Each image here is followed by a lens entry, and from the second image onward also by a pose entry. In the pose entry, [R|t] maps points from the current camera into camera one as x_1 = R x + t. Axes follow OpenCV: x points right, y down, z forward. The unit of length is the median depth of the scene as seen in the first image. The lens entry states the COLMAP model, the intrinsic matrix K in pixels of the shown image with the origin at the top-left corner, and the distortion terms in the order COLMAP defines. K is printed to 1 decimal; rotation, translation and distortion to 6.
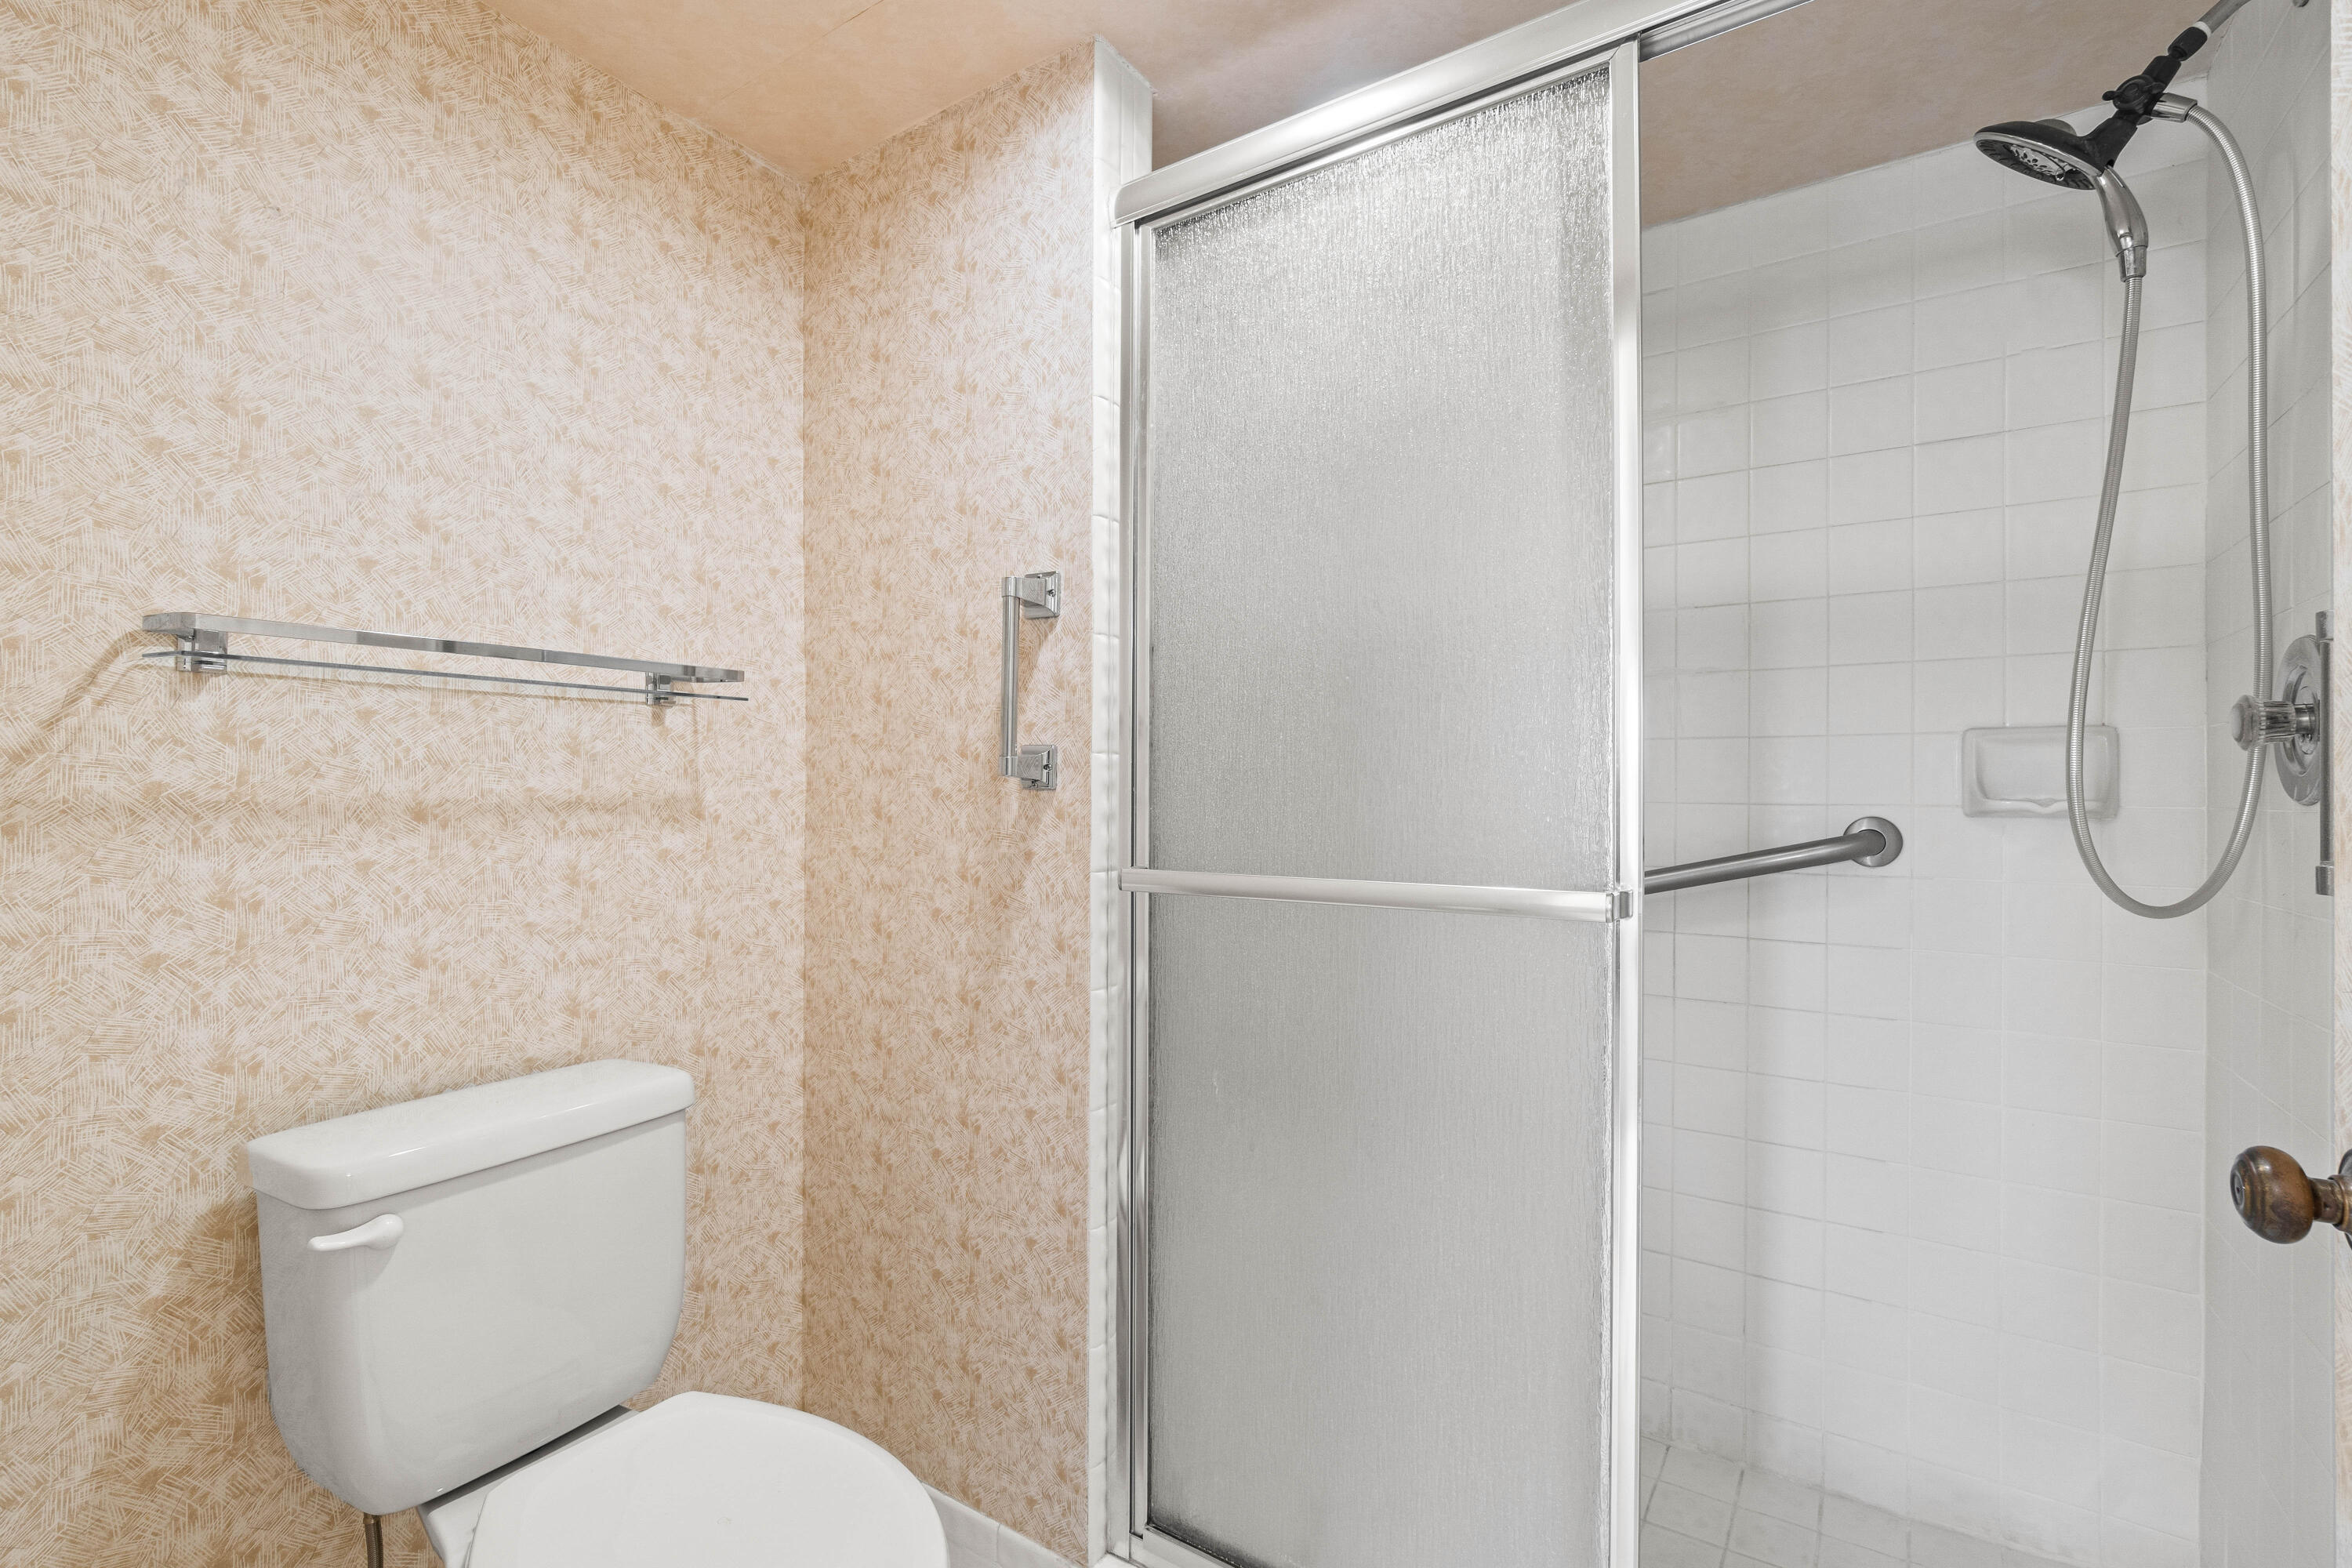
lens RADIAL K [[1040.8, 0, 1176.0], [0, 1040.8, 784.0], [0, 0, 1]] dist [-0.001319, 0.000087]
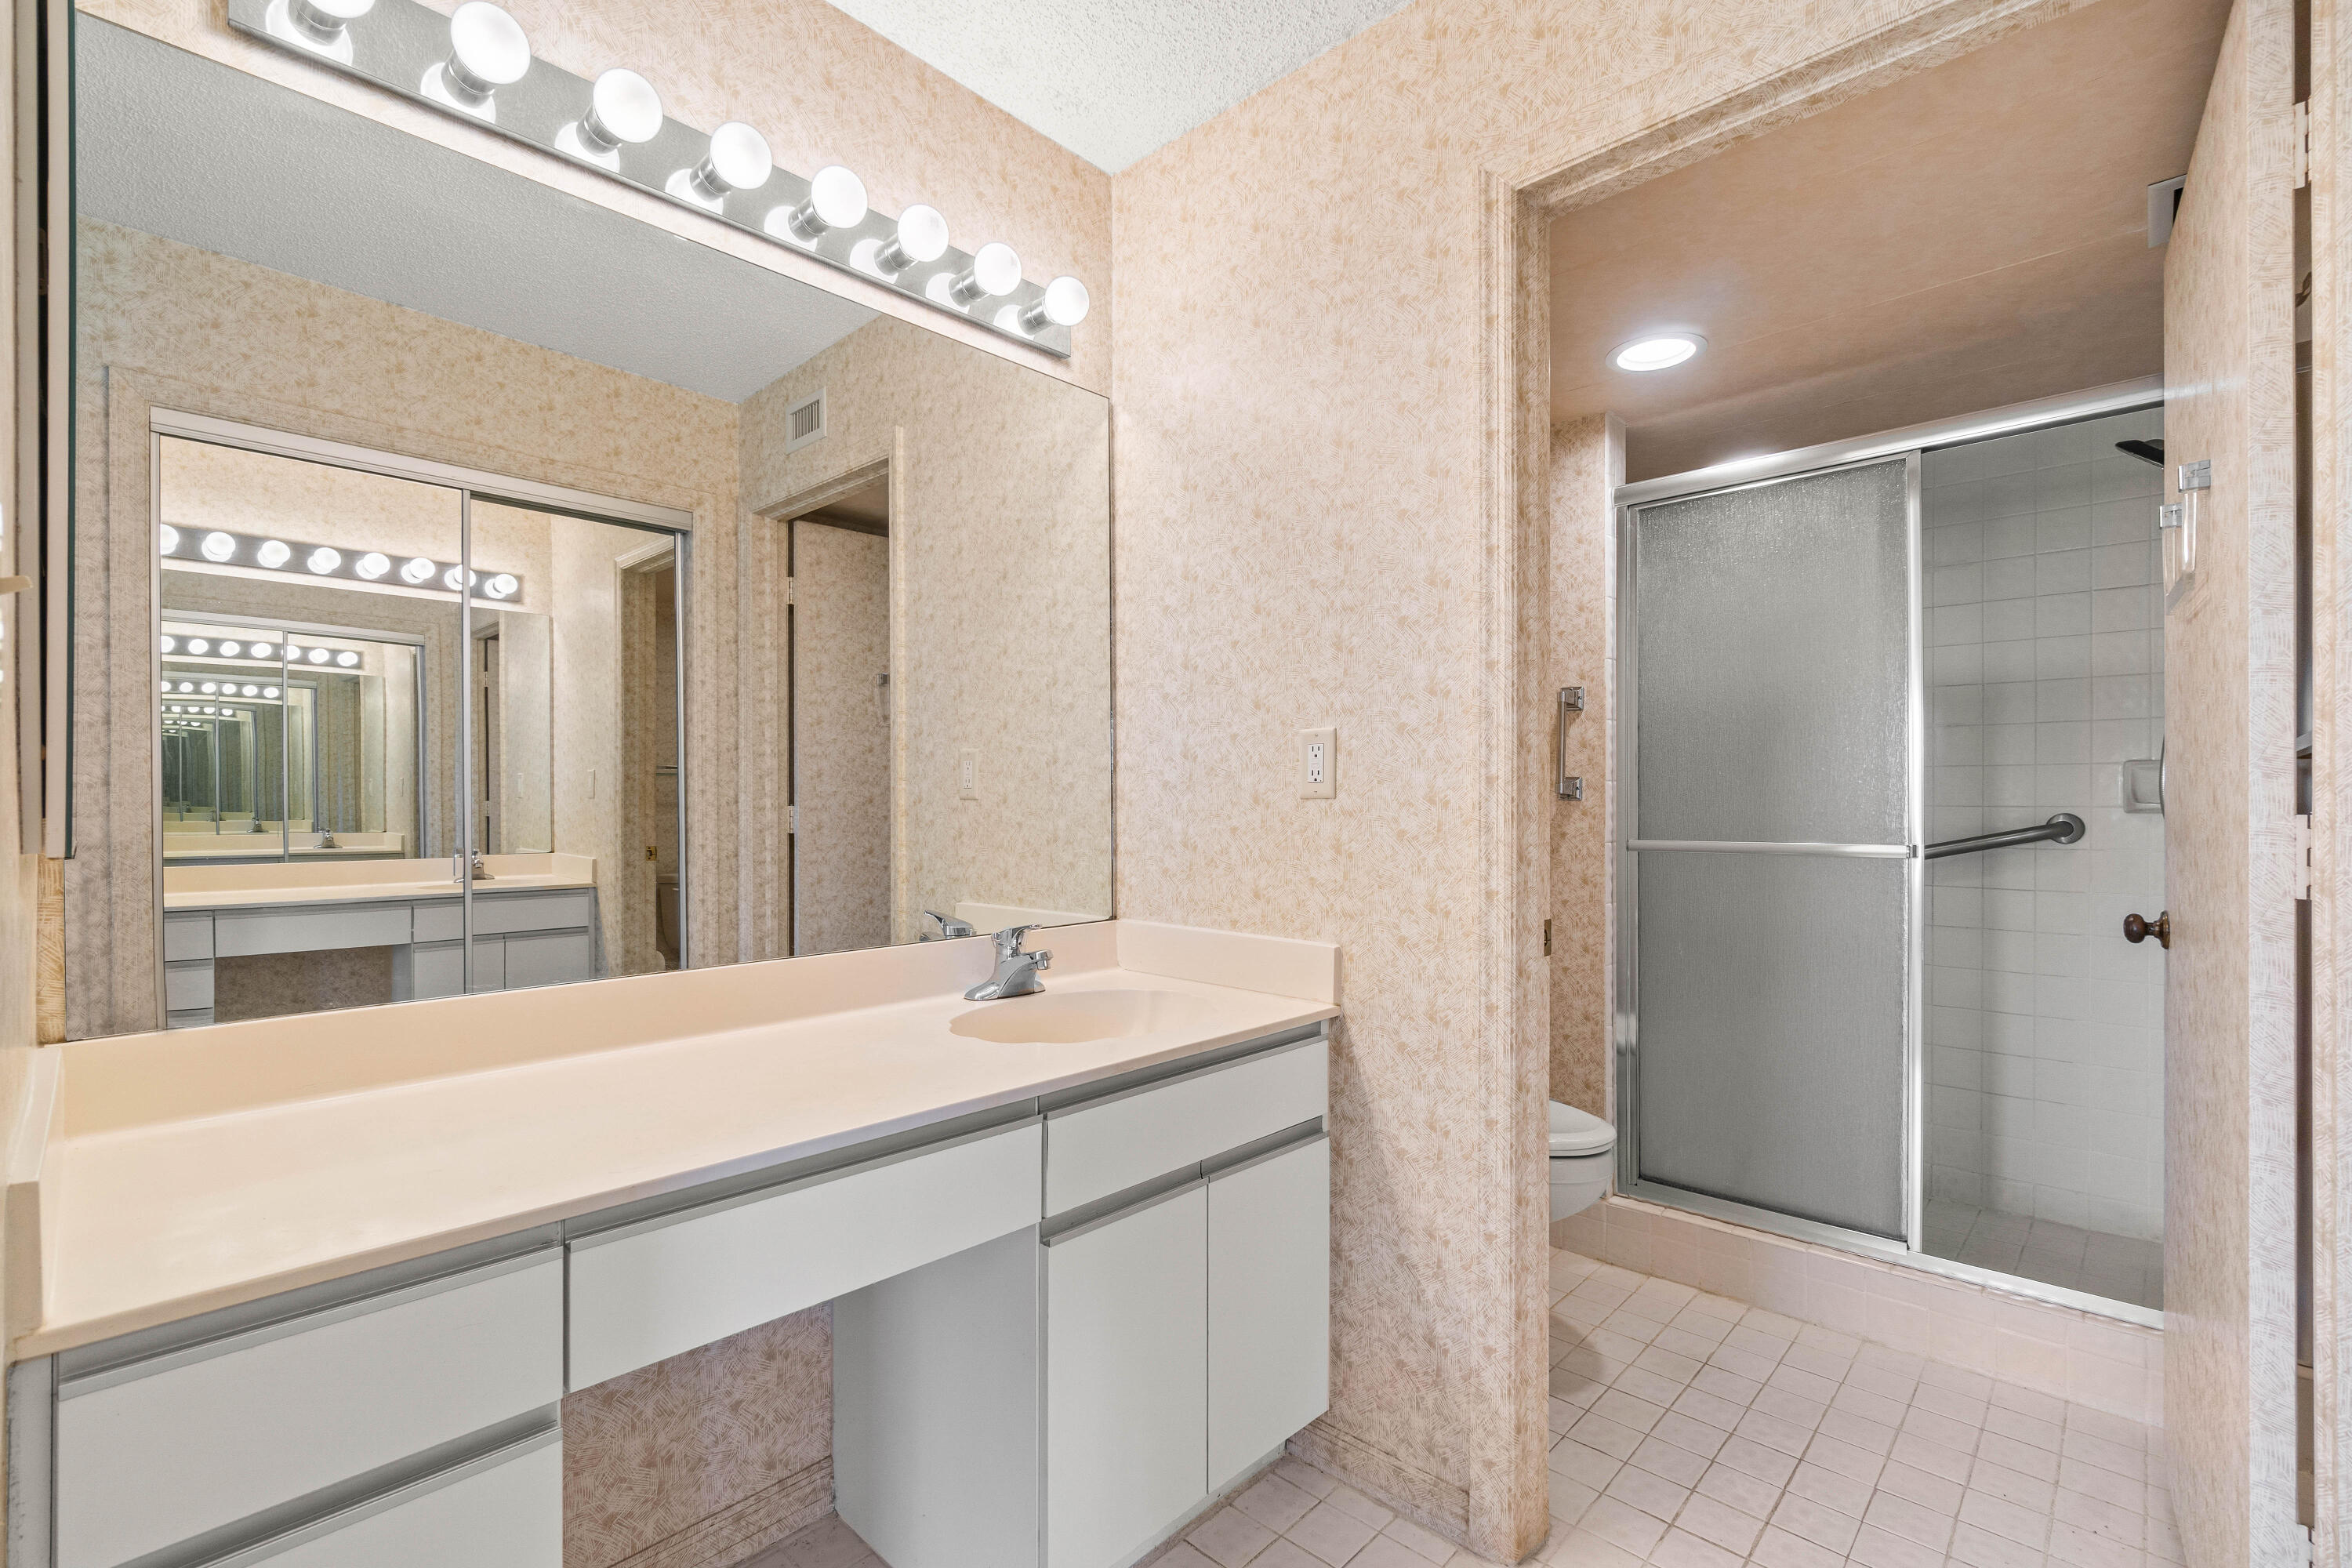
lens RADIAL K [[1013.1, 0, 1184.2], [0, 1013.1, 799.5], [0, 0, 1]] dist [-0.001437, -0.000102]
pose [[0.986499, -0.006030, -0.163656, -0.533355], [0.007204, 0.999952, 0.006583, -0.013540], [0.163609, -0.007673, 0.986495, -0.965854]]
